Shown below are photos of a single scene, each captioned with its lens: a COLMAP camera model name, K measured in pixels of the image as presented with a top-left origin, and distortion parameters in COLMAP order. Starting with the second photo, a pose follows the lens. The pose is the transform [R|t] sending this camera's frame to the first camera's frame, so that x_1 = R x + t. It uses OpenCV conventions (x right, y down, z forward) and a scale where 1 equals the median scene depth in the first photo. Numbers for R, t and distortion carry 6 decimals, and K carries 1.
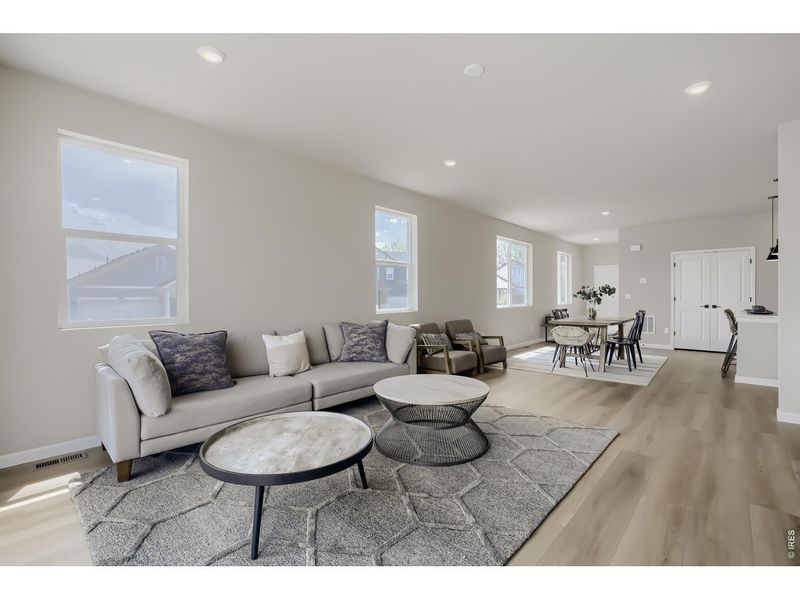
lens RADIAL K [[367.0, 0, 402.9], [0, 367.0, 300.0], [0, 0, 1]] dist [-0.015970, 0.000132]
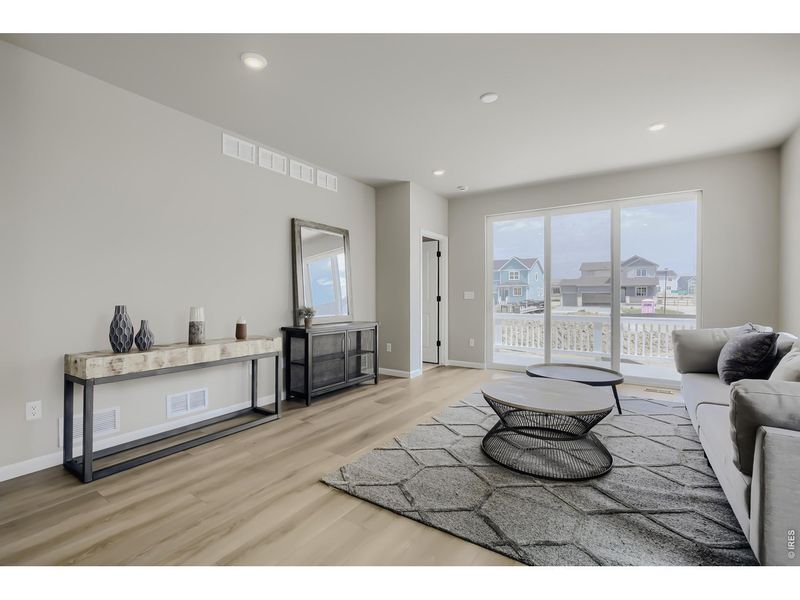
lens RADIAL K [[364.8, 0, 400.0], [0, 364.8, 300.0], [0, 0, 1]] dist [-0.015674, 0.000757]
pose [[-0.988261, 0.004353, -0.152713, 0.243538], [0.001639, 0.999839, 0.017893, -0.005617], [0.152767, 0.017433, -0.988109, 0.776985]]
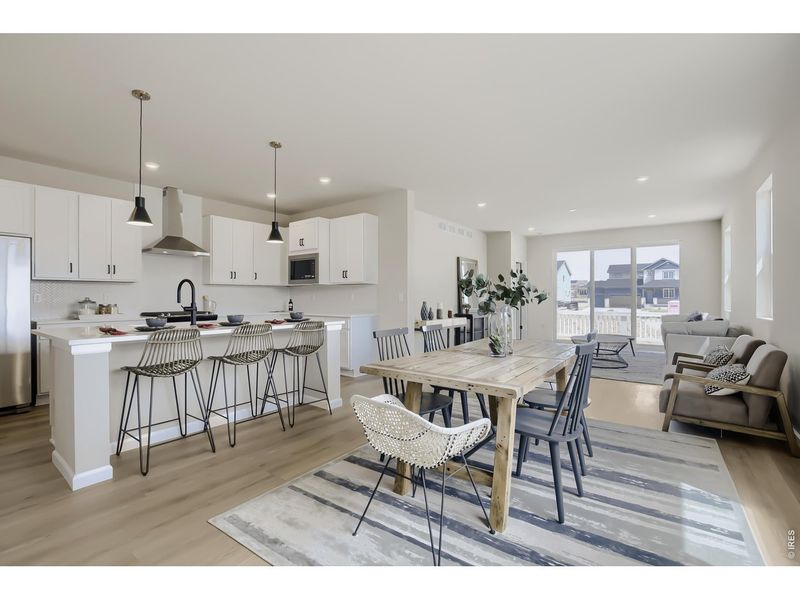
lens RADIAL K [[365.8, 0, 397.8], [0, 365.8, 297.3], [0, 0, 1]] dist [-0.017800, 0.000843]
pose [[-0.995799, 0.001754, -0.091550, 0.614229], [0.001102, 0.999974, 0.007177, -0.011687], [0.091560, 0.007046, -0.995775, 1.276978]]
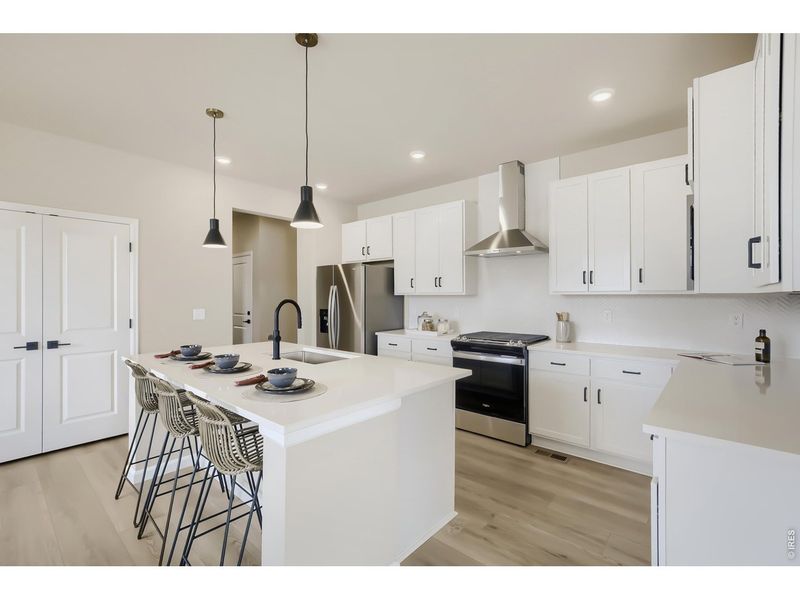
lens RADIAL K [[363.9, 0, 399.7], [0, 363.9, 298.7], [0, 0, 1]] dist [-0.015669, 0.005373]
pose [[-0.015957, -0.005209, 0.999859, 0.463558], [0.011106, 0.999924, 0.005387, -0.035331], [-0.999811, 0.011190, -0.015898, 0.644157]]
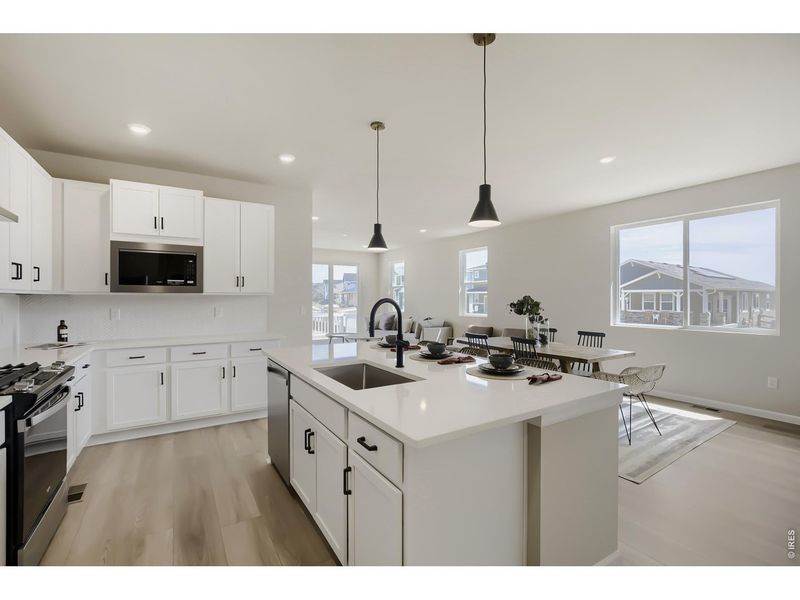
lens RADIAL K [[363.9, 0, 399.7], [0, 363.9, 298.7], [0, 0, 1]] dist [-0.015669, 0.005373]
pose [[-0.264046, 0.005687, -0.964493, 1.156447], [-0.006558, 0.999949, 0.007692, -0.036077], [0.964488, 0.008356, -0.263996, 0.851701]]
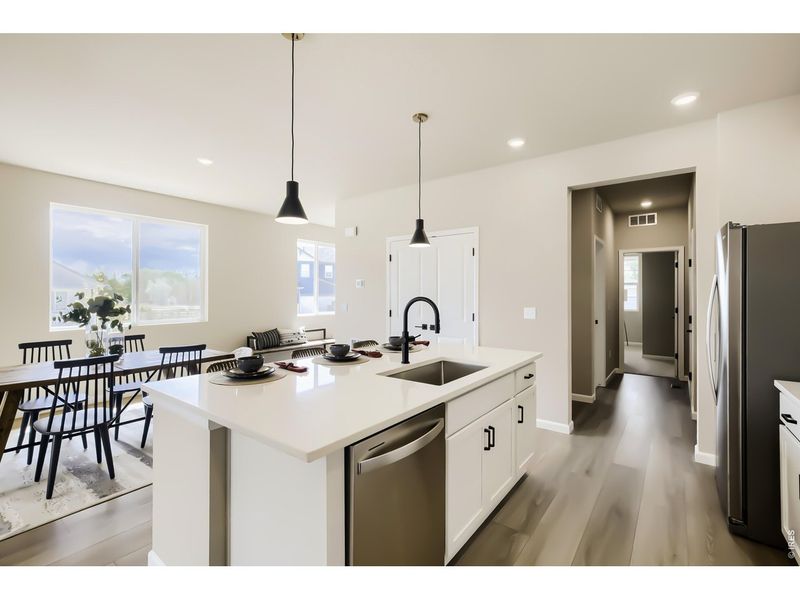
lens RADIAL K [[363.9, 0, 399.7], [0, 363.9, 298.7], [0, 0, 1]] dist [-0.015669, 0.005373]
pose [[0.995311, 0.003777, 0.096658, 0.794279], [-0.003887, 0.999992, 0.000952, -0.032130], [-0.096653, -0.001324, 0.995317, 0.430118]]
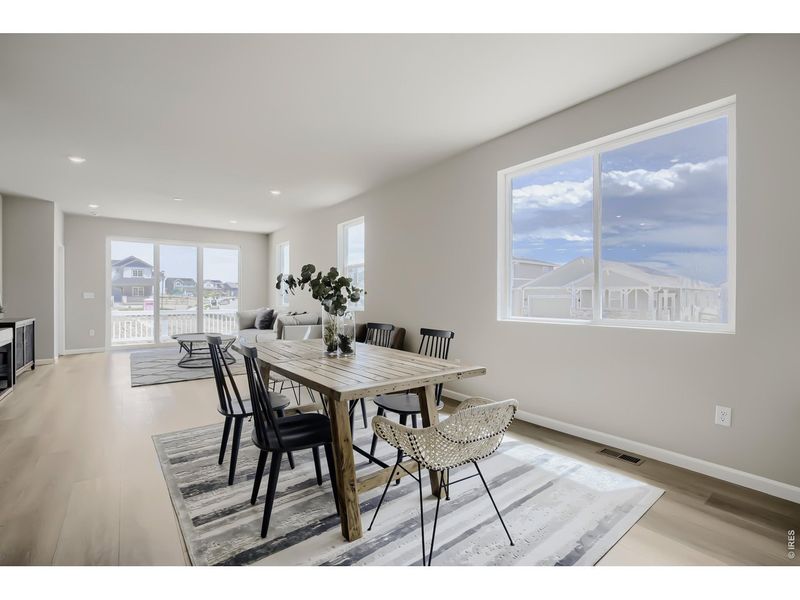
lens RADIAL K [[364.8, 0, 400.0], [0, 364.8, 300.0], [0, 0, 1]] dist [-0.015674, 0.000757]
pose [[-0.175454, 0.011258, -0.984423, 0.823521], [-0.009278, 0.999871, 0.013088, -0.009865], [0.984444, 0.011430, -0.175327, 1.038649]]
